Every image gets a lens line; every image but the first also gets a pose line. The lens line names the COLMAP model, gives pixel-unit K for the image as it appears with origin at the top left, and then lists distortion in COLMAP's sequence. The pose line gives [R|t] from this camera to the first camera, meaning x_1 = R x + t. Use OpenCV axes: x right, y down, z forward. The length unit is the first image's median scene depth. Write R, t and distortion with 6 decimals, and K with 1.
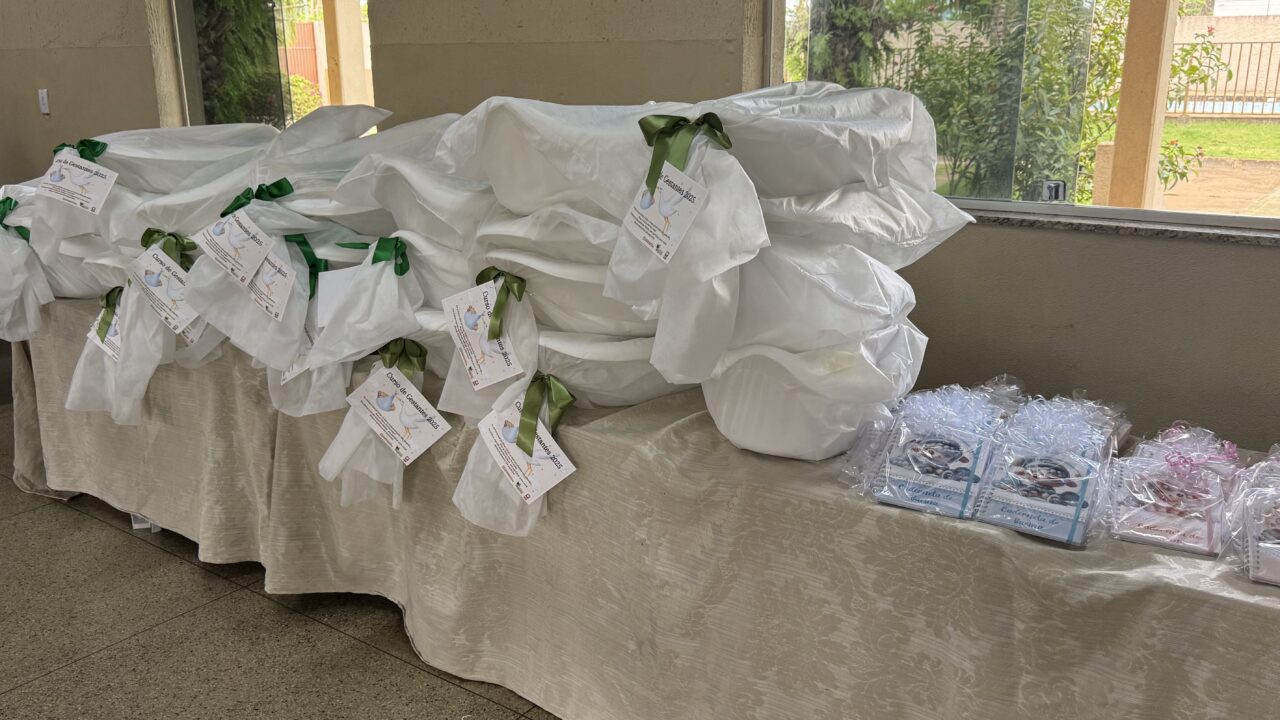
lens RADIAL K [[1022.5, 0, 640.0], [0, 1022.5, 360.0], [0, 0, 1]] dist [-0.000553, -0.001417]
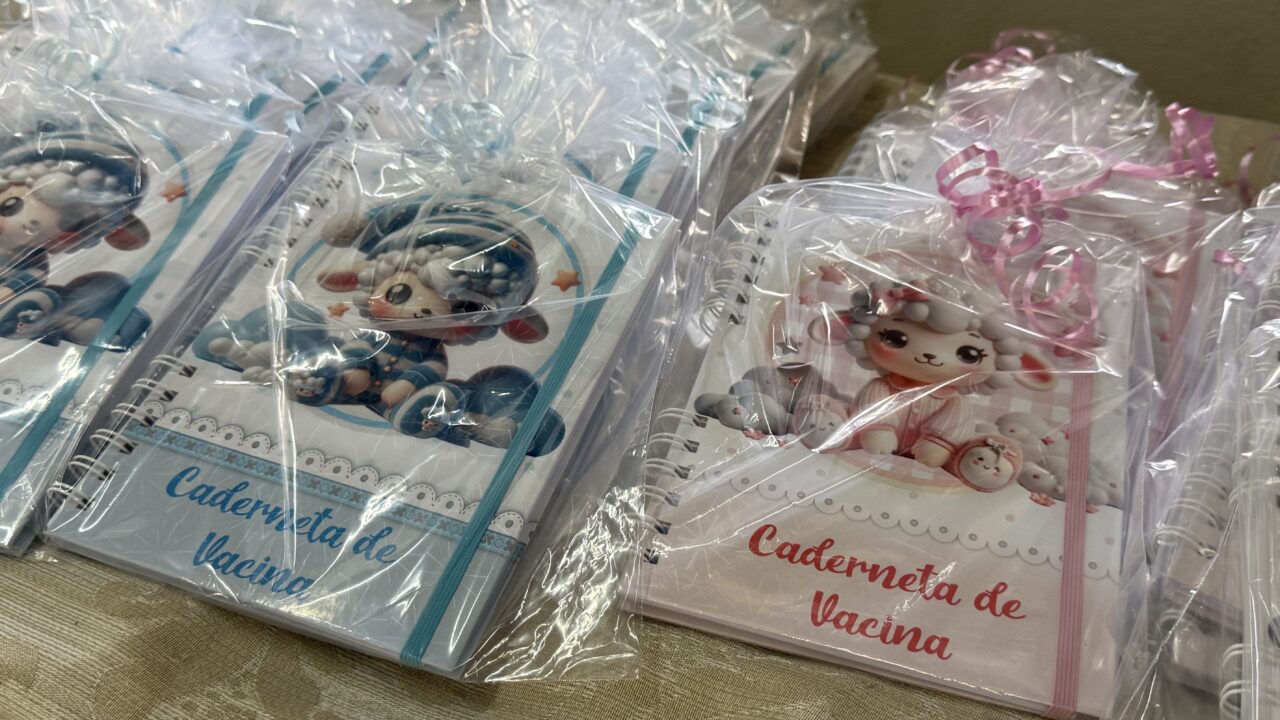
lens RADIAL K [[1251.0, 0, 640.0], [0, 1251.0, 360.0], [0, 0, 1]] dist [-0.004978, -0.002058]
pose [[0.989889, -0.076391, 0.119514, 0.411050], [0.038472, 0.955599, 0.292148, 0.047193], [-0.136525, -0.284596, 0.948876, 0.725330]]
